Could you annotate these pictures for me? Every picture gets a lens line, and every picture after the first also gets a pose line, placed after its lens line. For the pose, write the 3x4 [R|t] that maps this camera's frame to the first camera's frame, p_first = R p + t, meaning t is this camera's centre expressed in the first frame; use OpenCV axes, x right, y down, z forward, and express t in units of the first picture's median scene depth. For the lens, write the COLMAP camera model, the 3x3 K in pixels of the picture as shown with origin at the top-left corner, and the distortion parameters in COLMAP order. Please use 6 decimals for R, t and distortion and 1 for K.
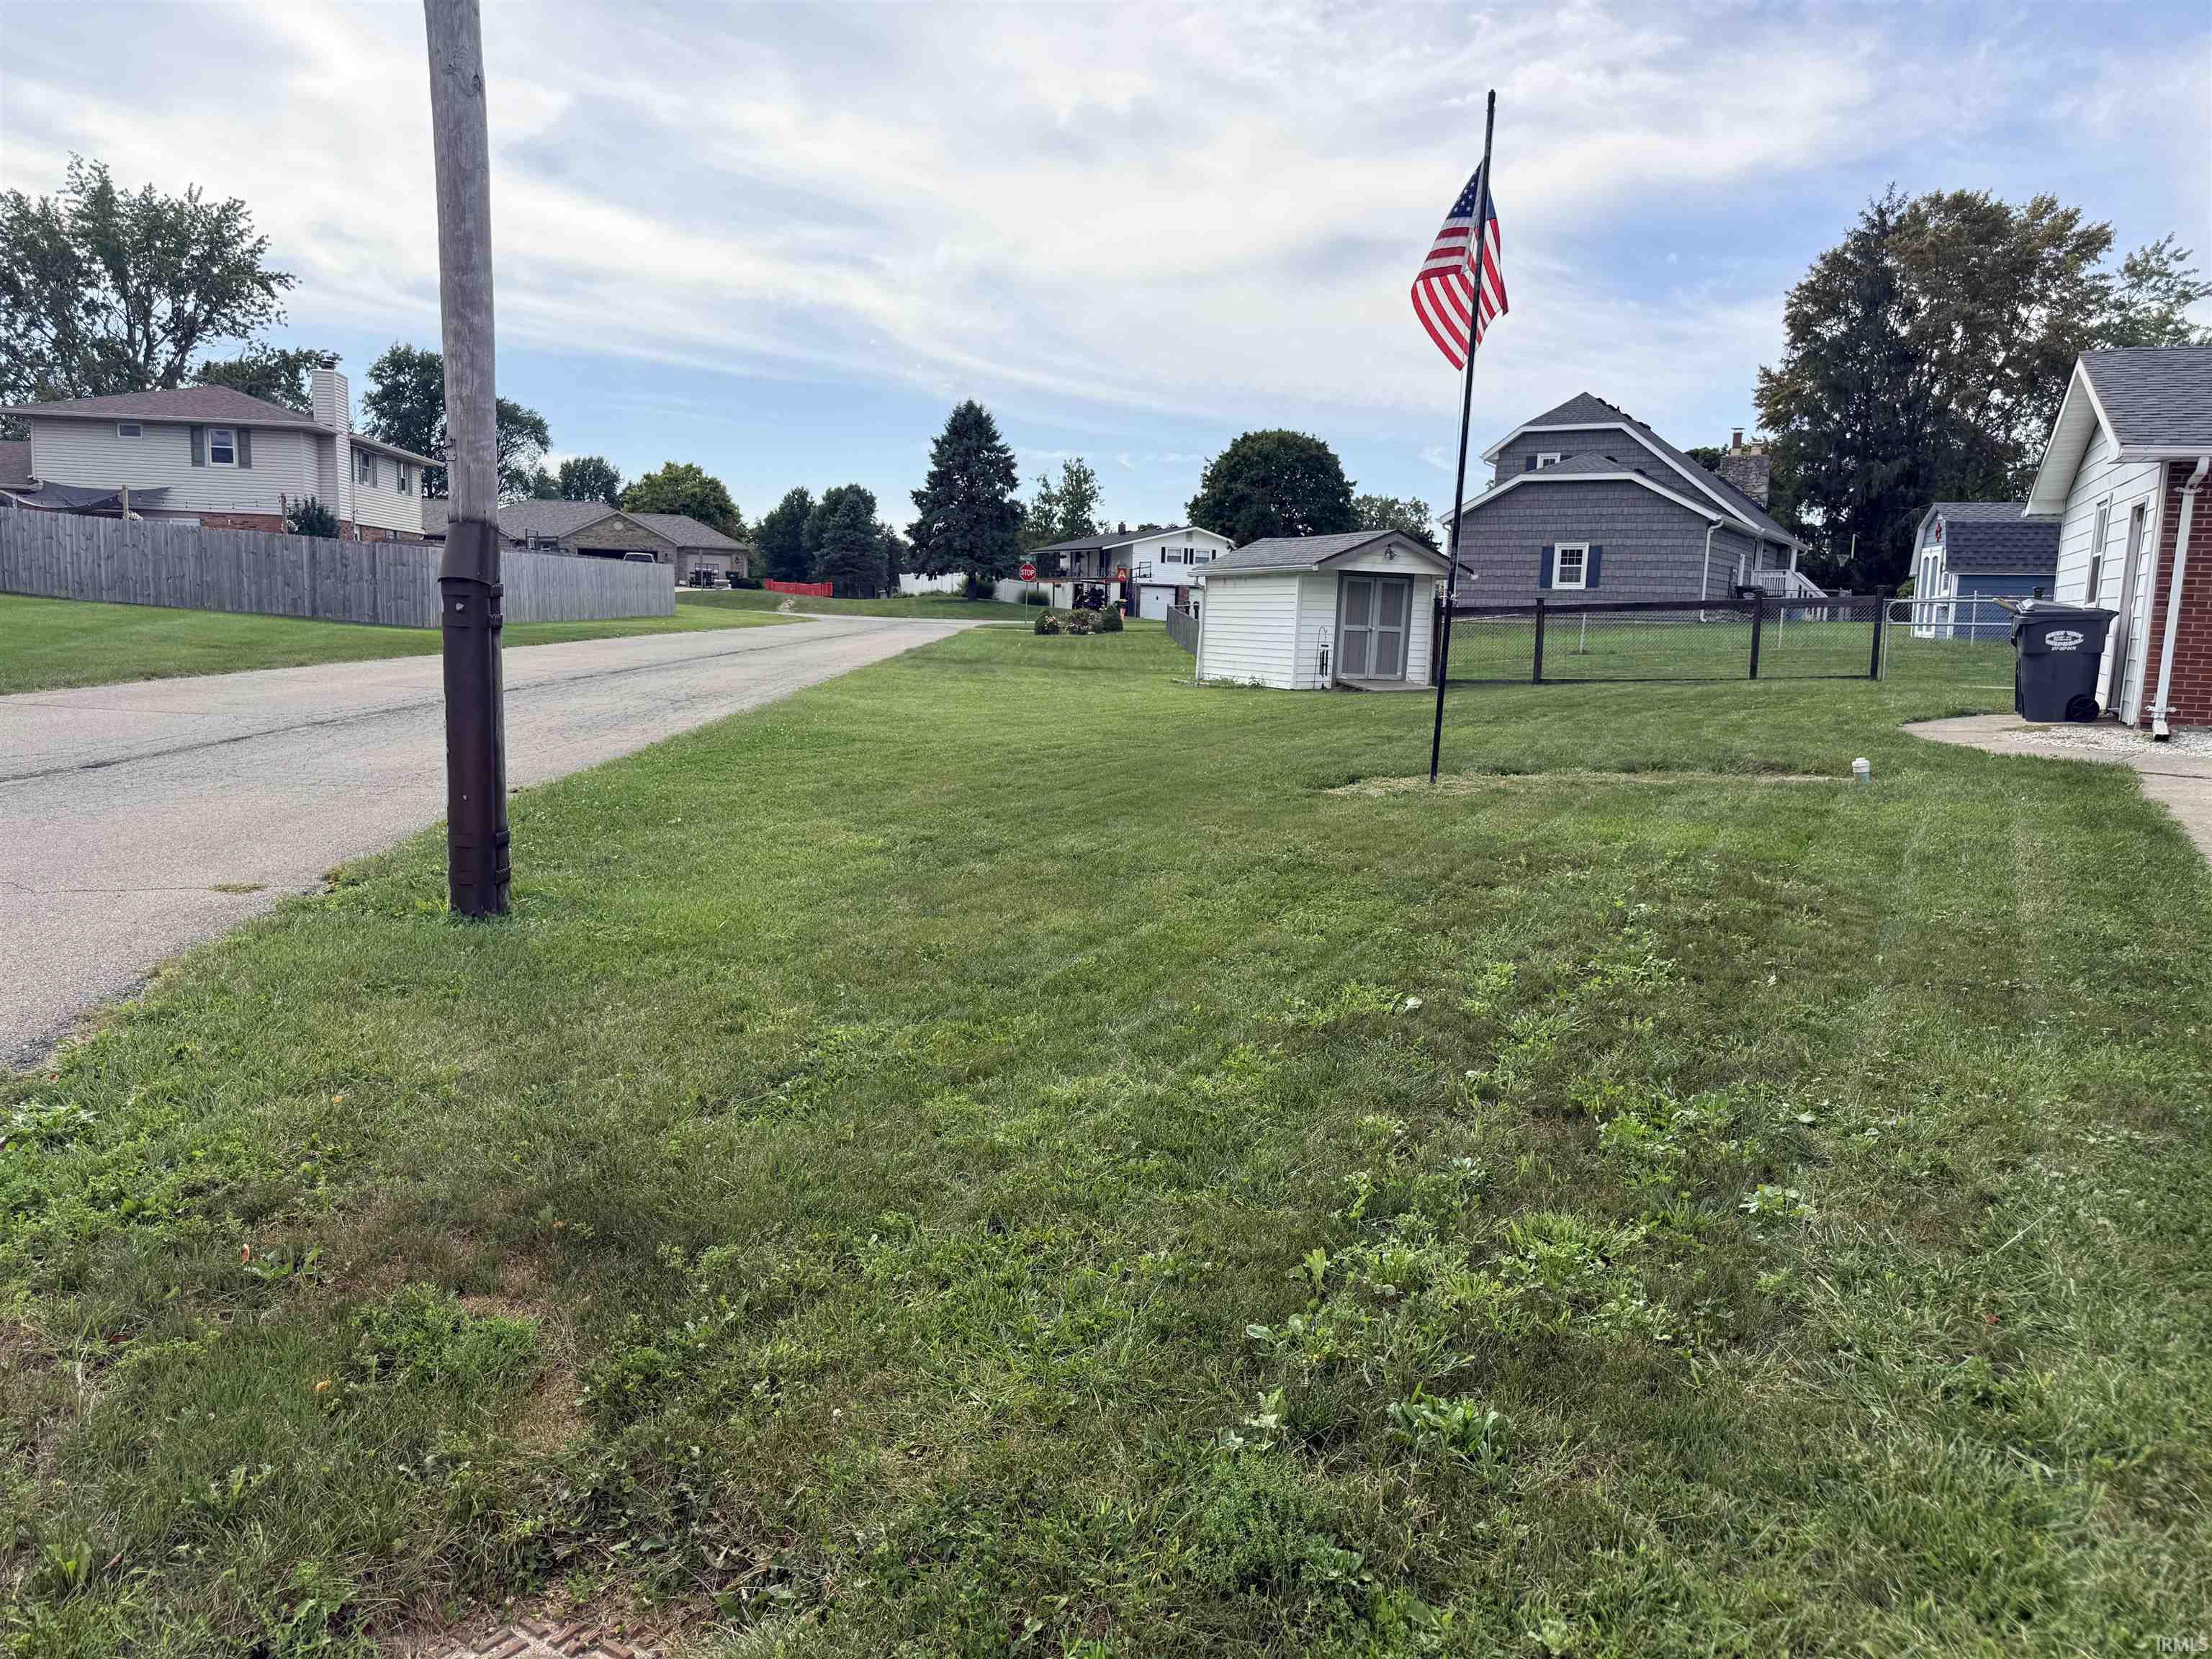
lens RADIAL K [[1577.7, 0, 1117.9], [0, 1577.7, 838.0], [0, 0, 1]] dist [0.036229, -0.036662]
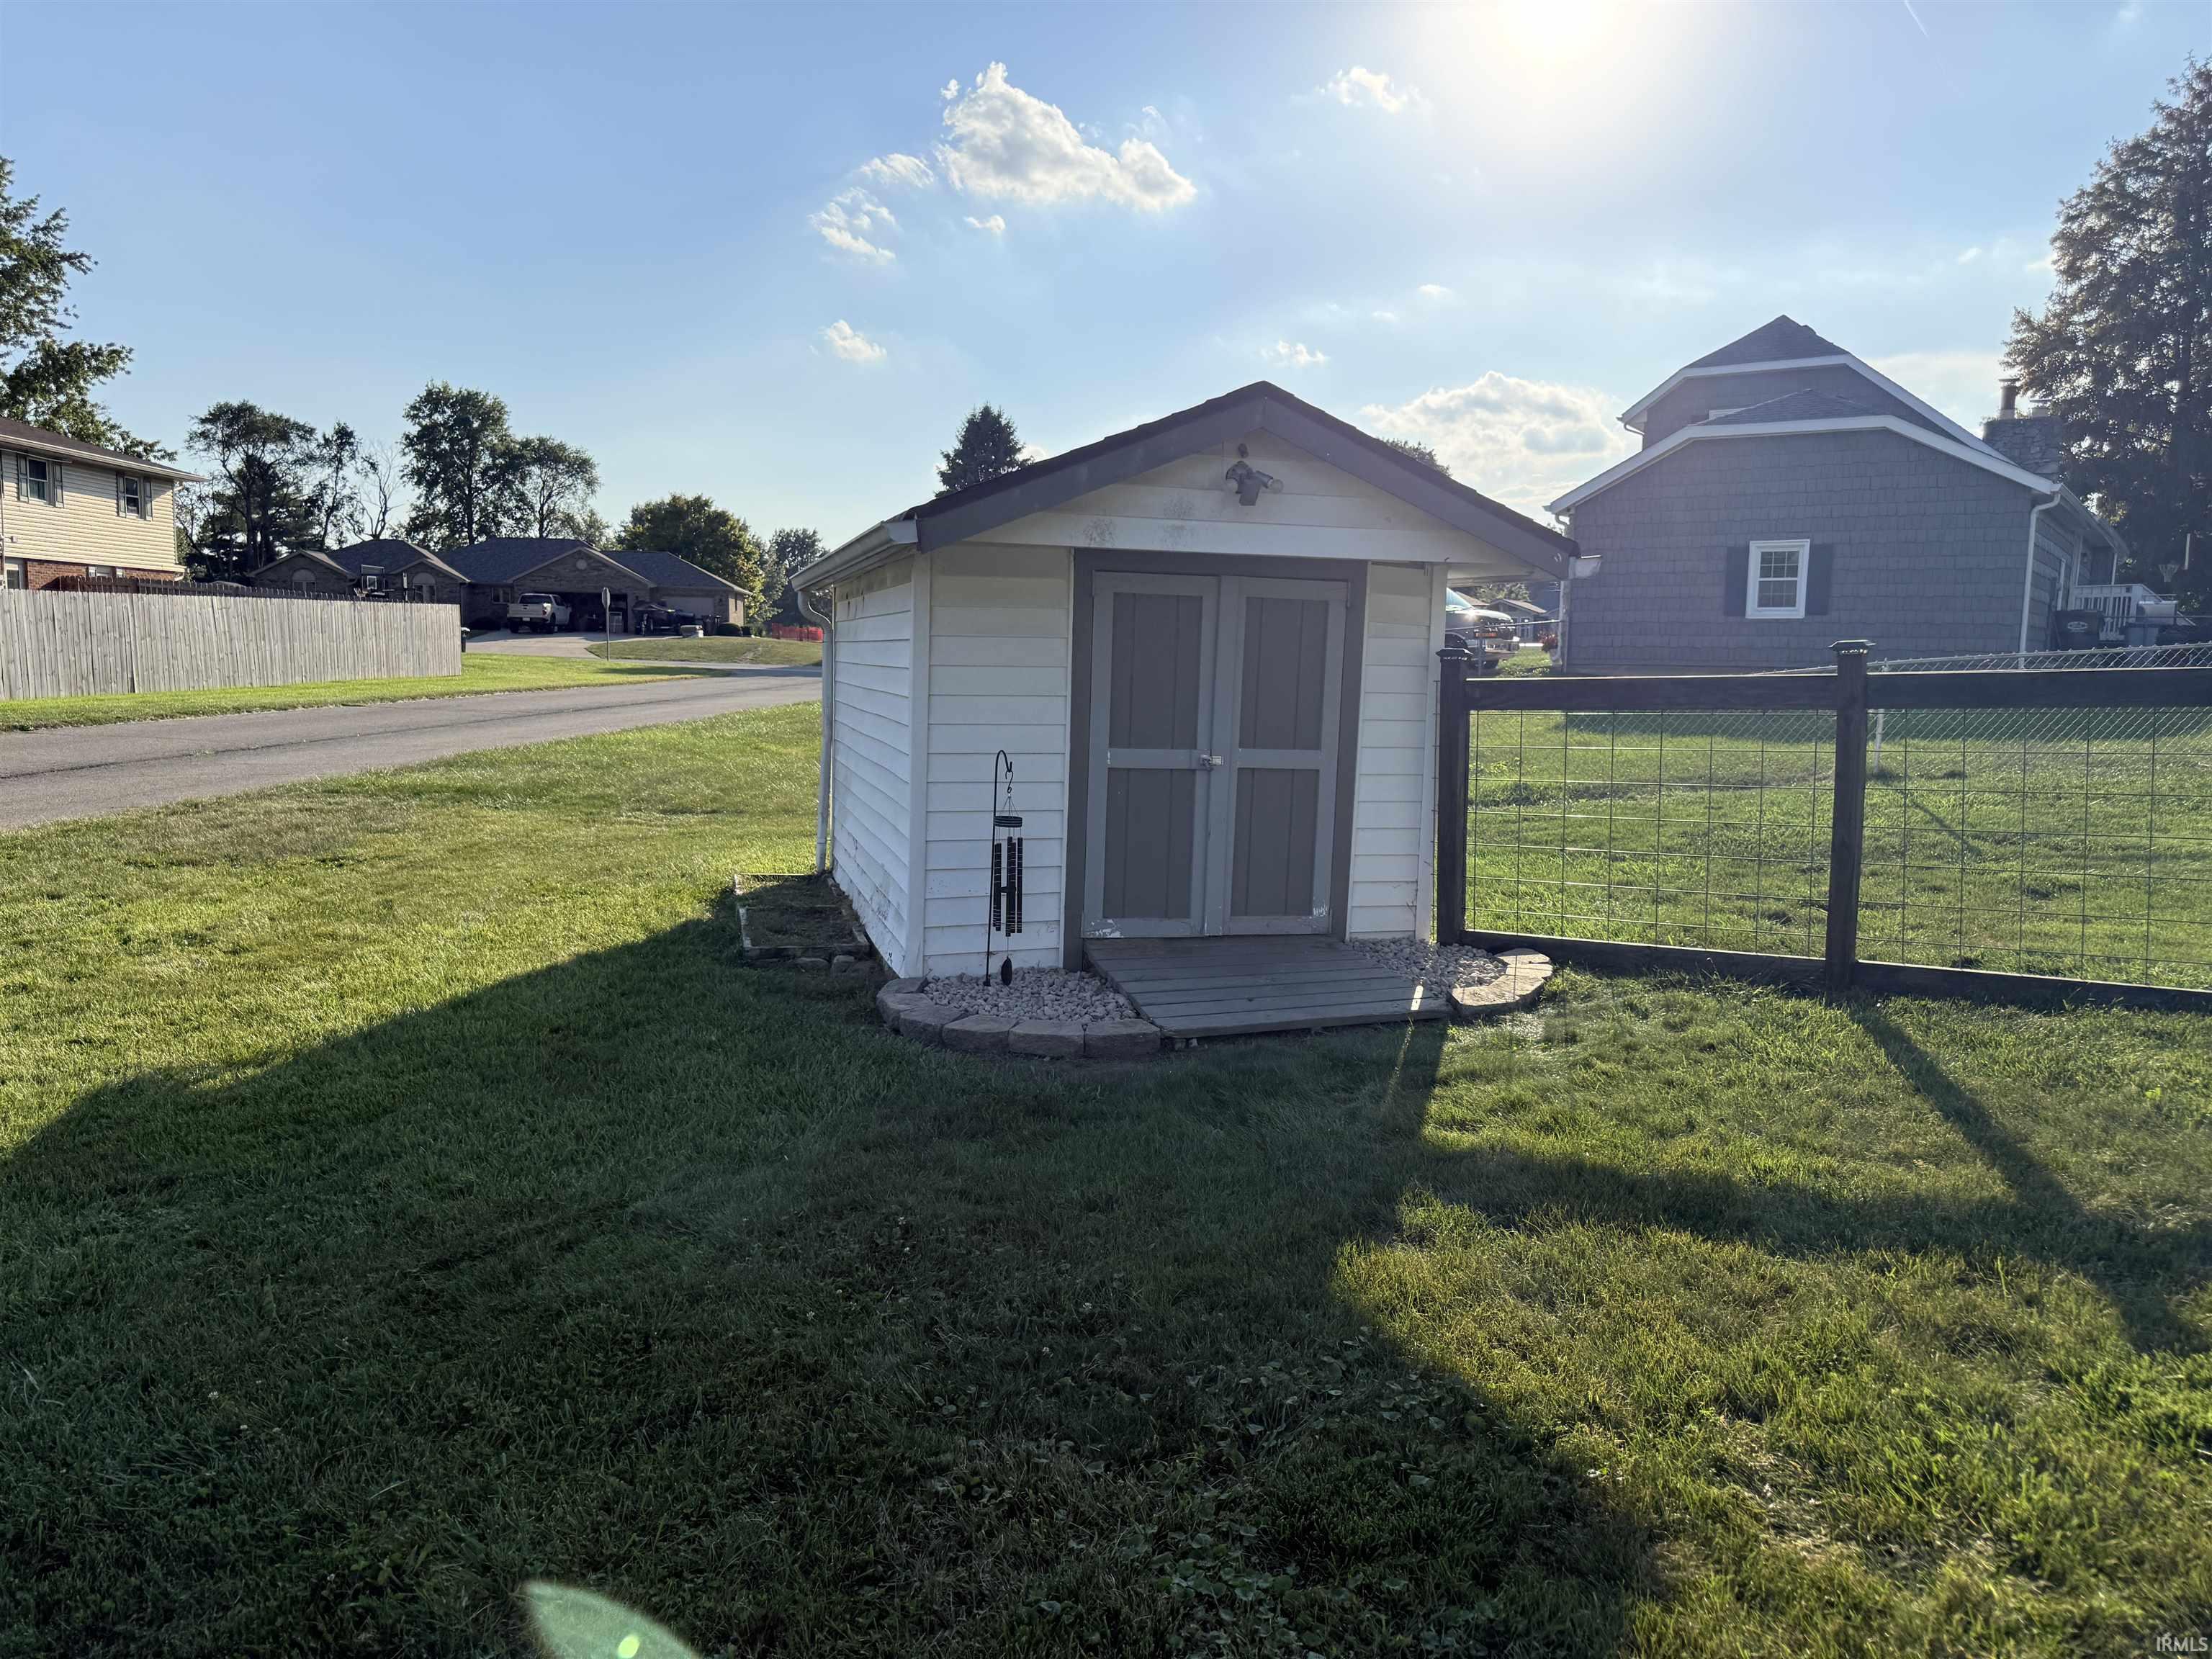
lens RADIAL K [[1577.7, 0, 1092.3], [0, 1577.7, 817.5], [0, 0, 1]] dist [0.036229, -0.036662]
pose [[0.995097, -0.002487, -0.098871, 0.060438], [-0.001322, 0.999260, -0.038443, -0.040288], [0.098893, 0.038386, 0.994357, 0.260745]]
